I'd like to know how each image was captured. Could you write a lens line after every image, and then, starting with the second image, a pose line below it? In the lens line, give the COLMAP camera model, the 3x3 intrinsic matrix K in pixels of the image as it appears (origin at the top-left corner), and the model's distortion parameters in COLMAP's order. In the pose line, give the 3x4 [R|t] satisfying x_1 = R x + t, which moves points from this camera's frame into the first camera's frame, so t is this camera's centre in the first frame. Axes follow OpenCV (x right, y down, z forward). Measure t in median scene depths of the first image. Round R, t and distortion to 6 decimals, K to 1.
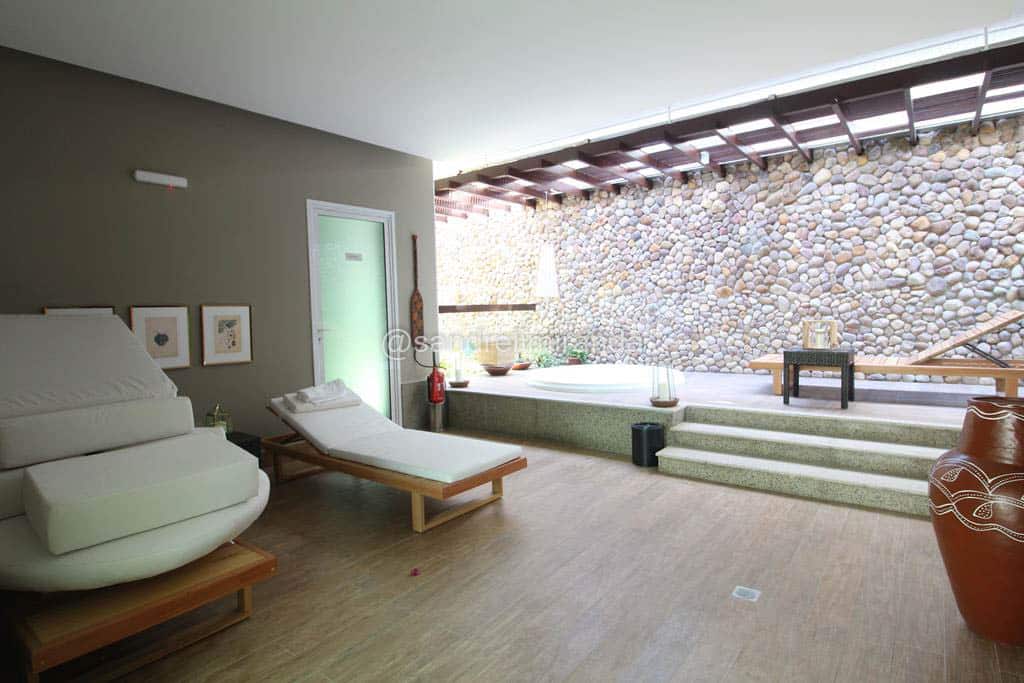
lens RADIAL K [[543.8, 0, 507.4], [0, 543.8, 332.4], [0, 0, 1]] dist [-0.006396, -0.007166]
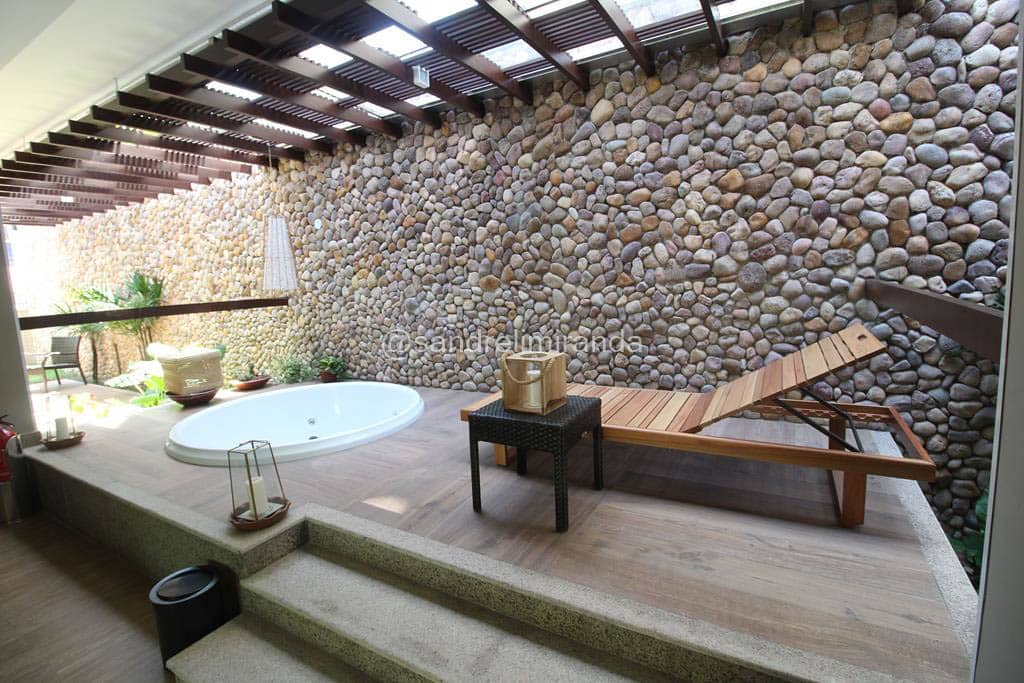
lens RADIAL K [[477.1, 0, 507.8], [0, 477.1, 331.4], [0, 0, 1]] dist [-0.001923, -0.007955]
pose [[0.990223, -0.037632, 0.134319, 0.335540], [0.027849, 0.996870, 0.073985, -0.056342], [-0.136683, -0.069521, 0.988172, 0.368758]]
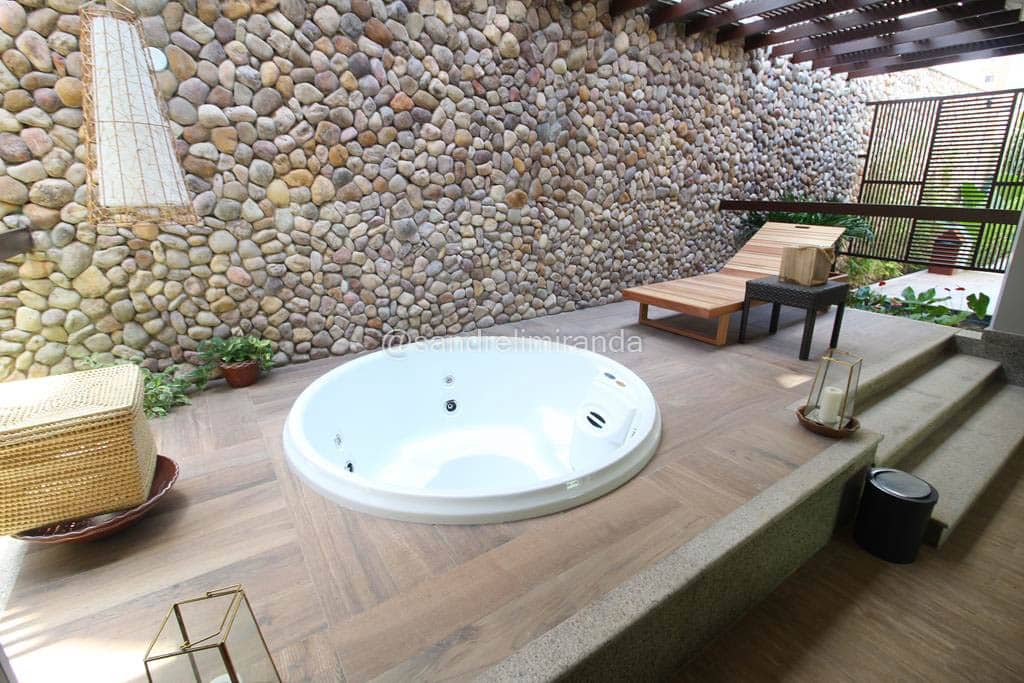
lens RADIAL K [[477.1, 0, 512.6], [0, 477.1, 336.2], [0, 0, 1]] dist [-0.001923, -0.007955]
pose [[0.299750, -0.258191, 0.918416, -0.159374], [0.041089, 0.965282, 0.257956, -0.062958], [-0.953133, -0.039586, 0.299952, 0.829002]]
